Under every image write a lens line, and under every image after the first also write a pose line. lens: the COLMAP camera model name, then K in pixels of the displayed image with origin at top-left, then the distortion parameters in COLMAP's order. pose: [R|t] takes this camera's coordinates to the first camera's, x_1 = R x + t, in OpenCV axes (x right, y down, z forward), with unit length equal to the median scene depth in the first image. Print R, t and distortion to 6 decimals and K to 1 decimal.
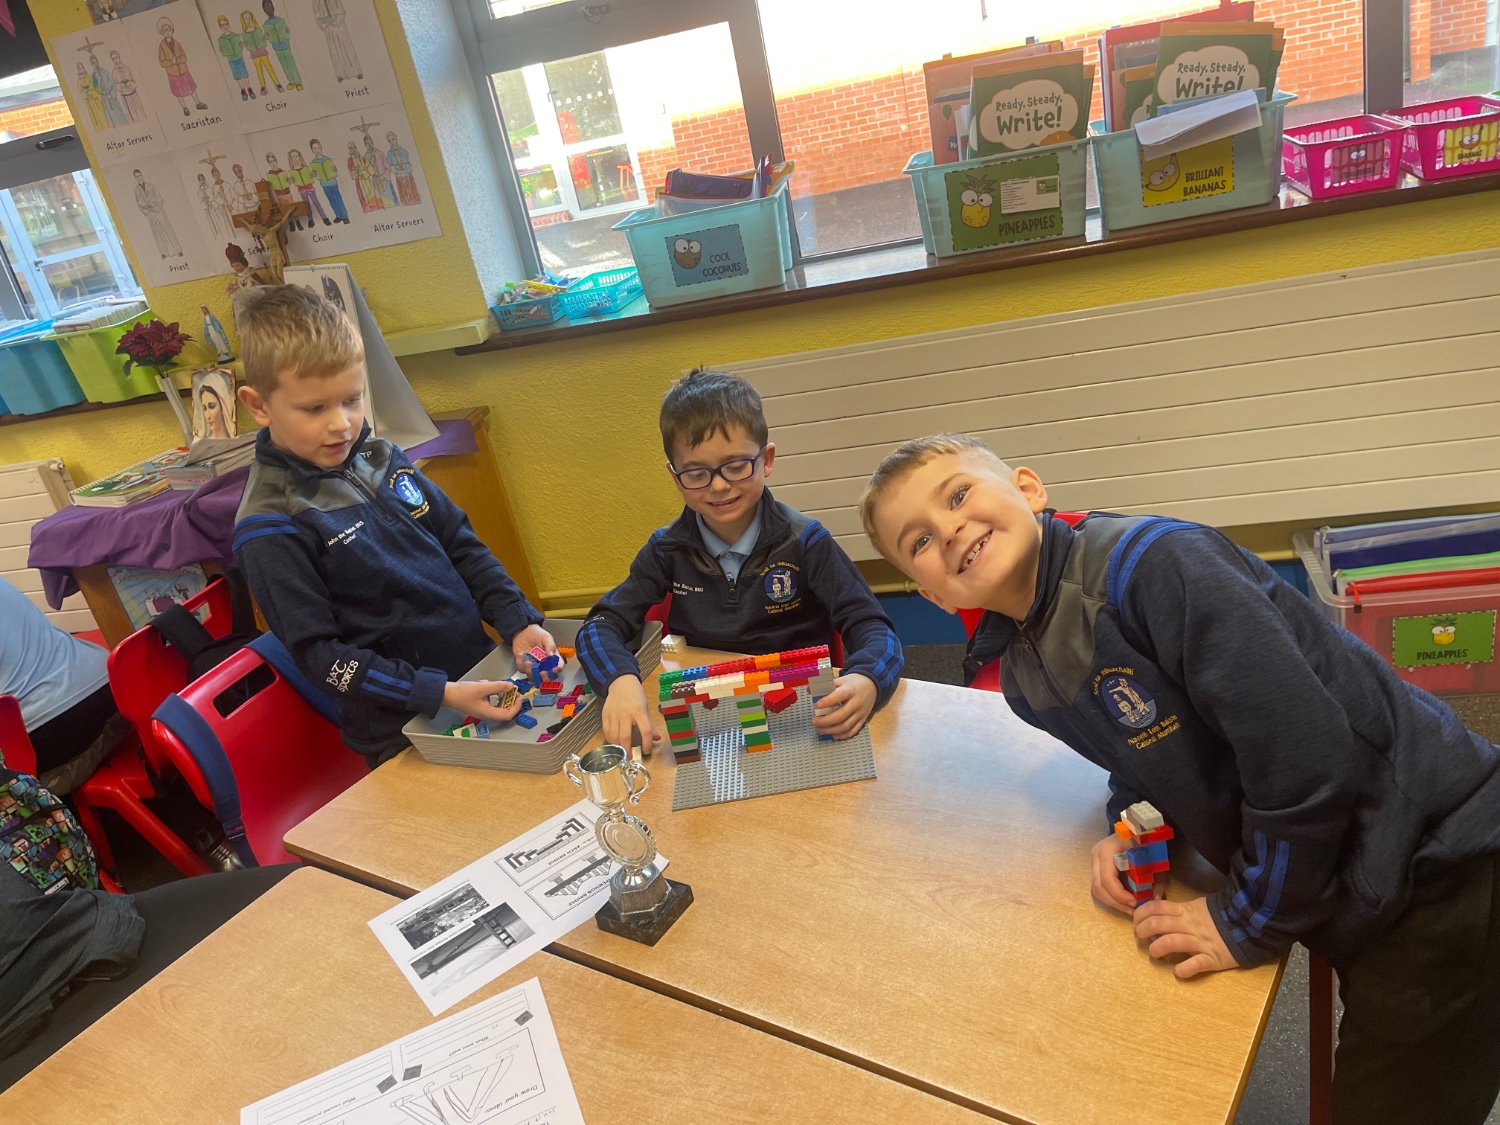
lens RADIAL K [[1187.4, 0, 750.0], [0, 1187.4, 562.5], [0, 0, 1]] dist [0.115163, -0.196825]
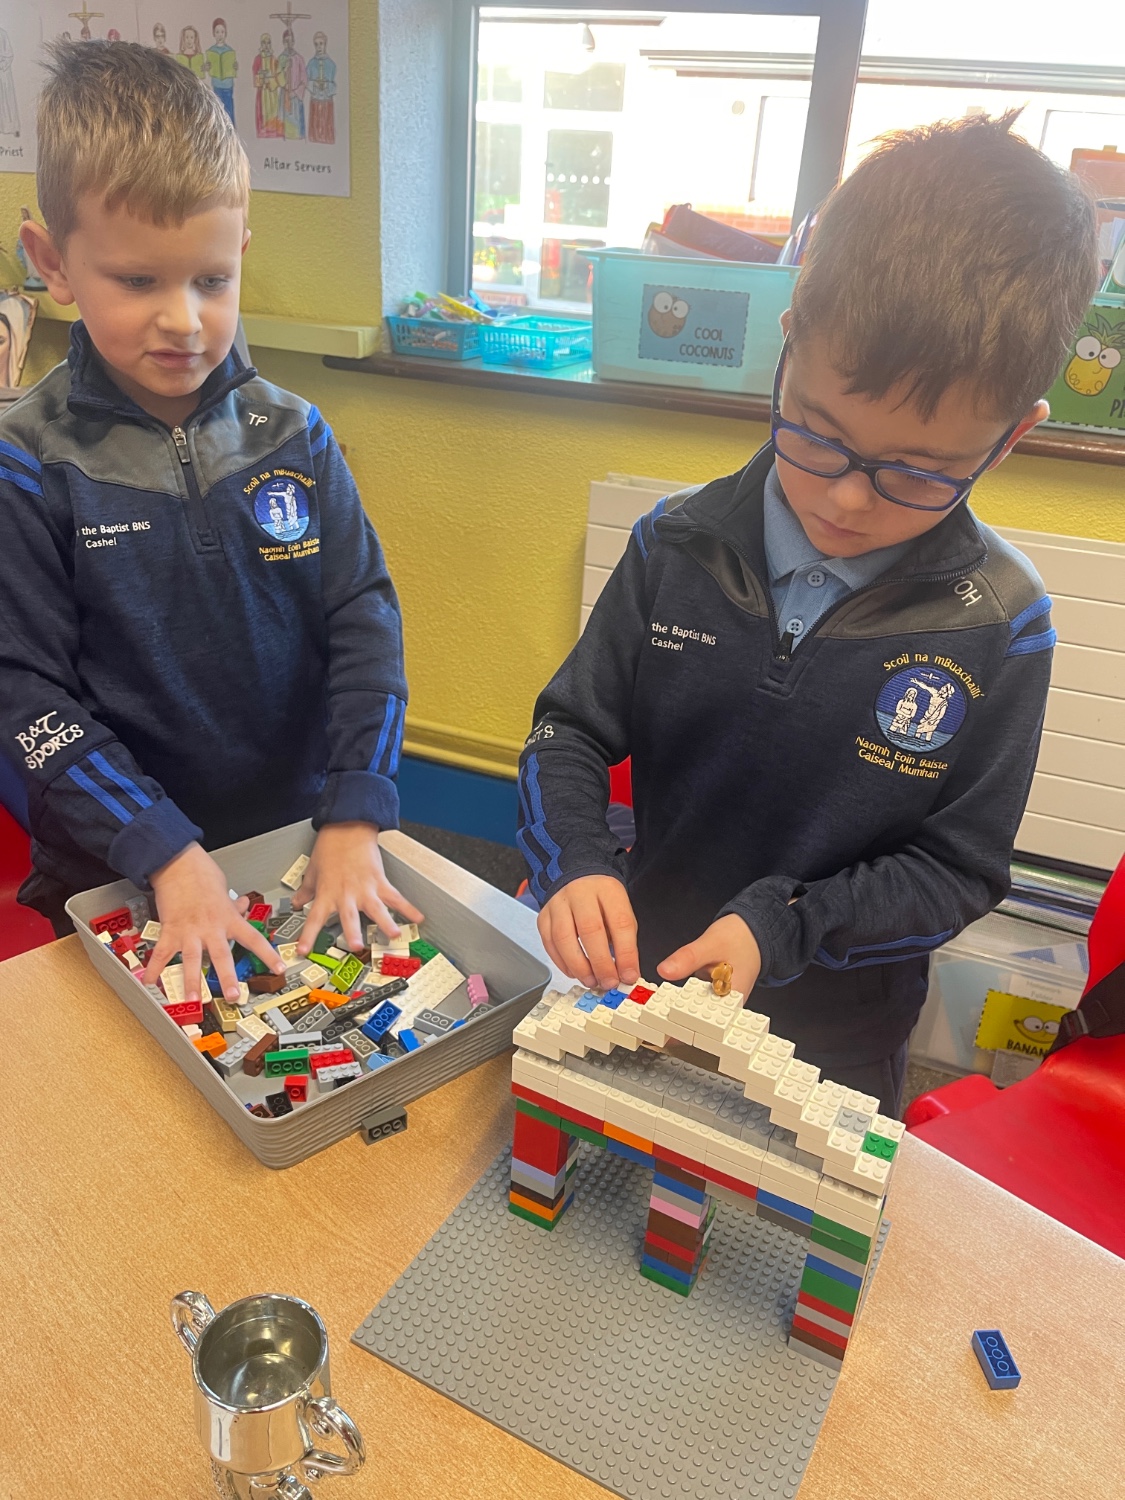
lens RADIAL K [[1187.4, 0, 562.5], [0, 1187.4, 750.0], [0, 0, 1]] dist [0.115163, -0.196825]
pose [[0.955251, 0.295348, -0.016287, -0.023221], [-0.294389, 0.954629, 0.044936, -0.024209], [0.028819, -0.038130, 0.998857, 0.264511]]
